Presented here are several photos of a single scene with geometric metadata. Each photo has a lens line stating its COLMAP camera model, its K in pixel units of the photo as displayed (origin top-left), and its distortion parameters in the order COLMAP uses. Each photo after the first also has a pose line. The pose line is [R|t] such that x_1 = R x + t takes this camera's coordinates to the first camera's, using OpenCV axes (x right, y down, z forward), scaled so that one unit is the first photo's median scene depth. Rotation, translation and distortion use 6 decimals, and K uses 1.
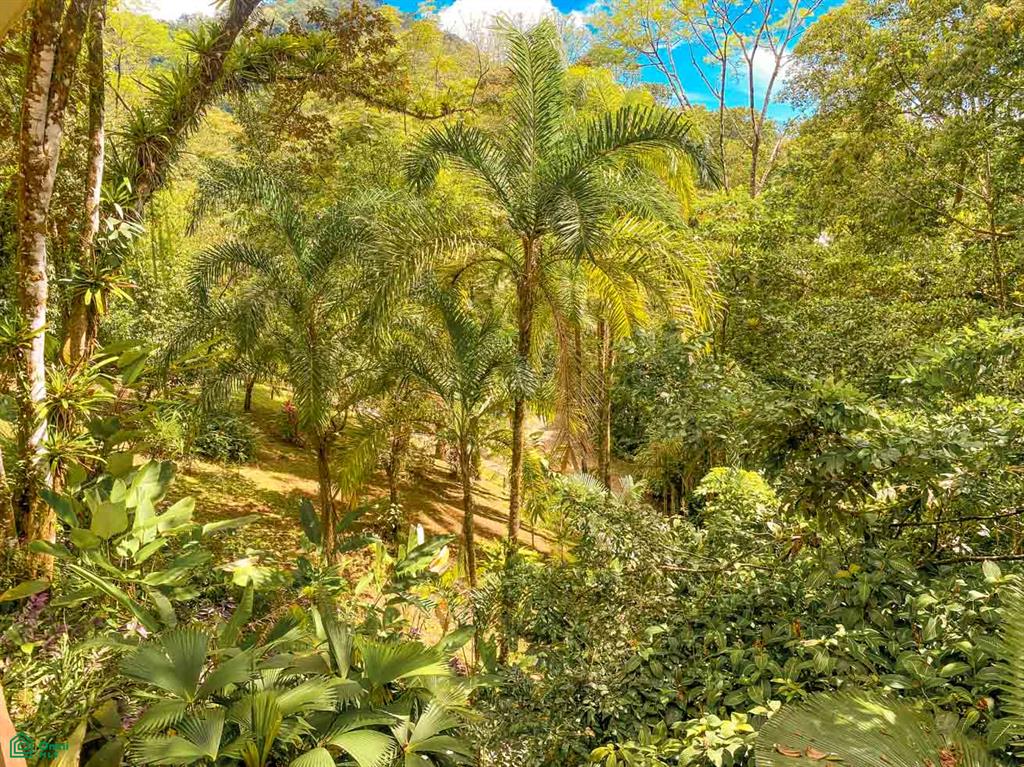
lens RADIAL K [[771.9, 0, 511.3], [0, 771.9, 396.7], [0, 0, 1]] dist [0.059202, -0.087612]
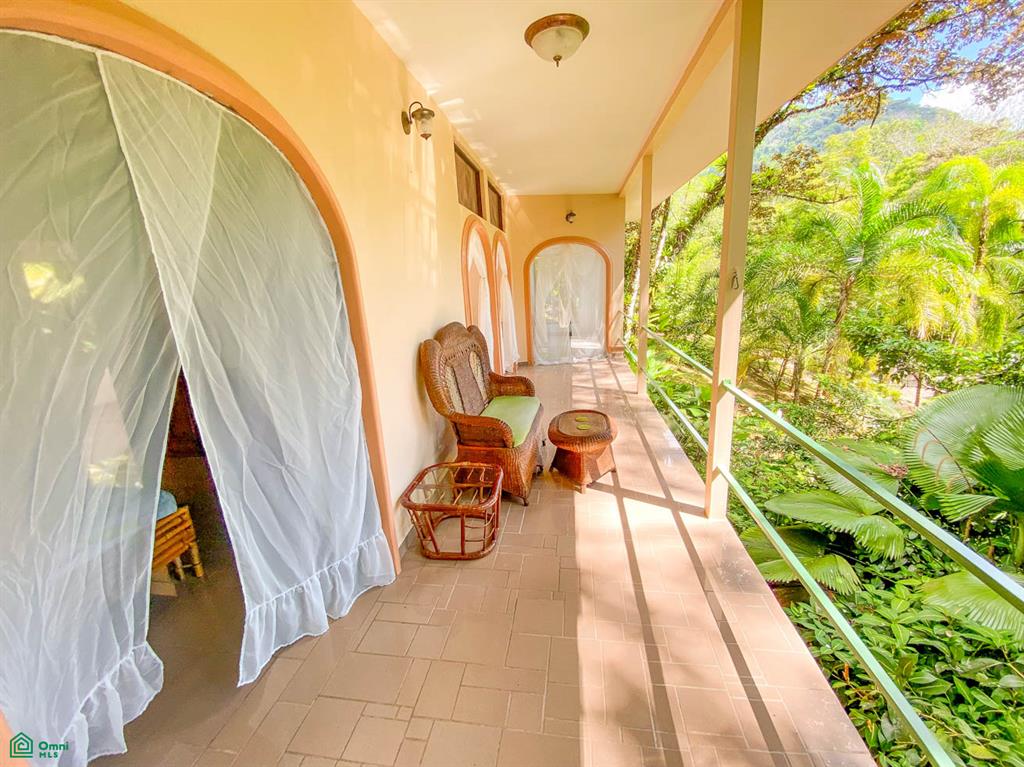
lens RADIAL K [[414.8, 0, 511.8], [0, 414.8, 385.5], [0, 0, 1]] dist [0.012394, -0.017572]
pose [[0.685091, 0.185615, -0.704413, 0.232463], [-0.128129, 0.982621, 0.134309, 0.070974], [0.717101, -0.001758, 0.696967, -0.399754]]
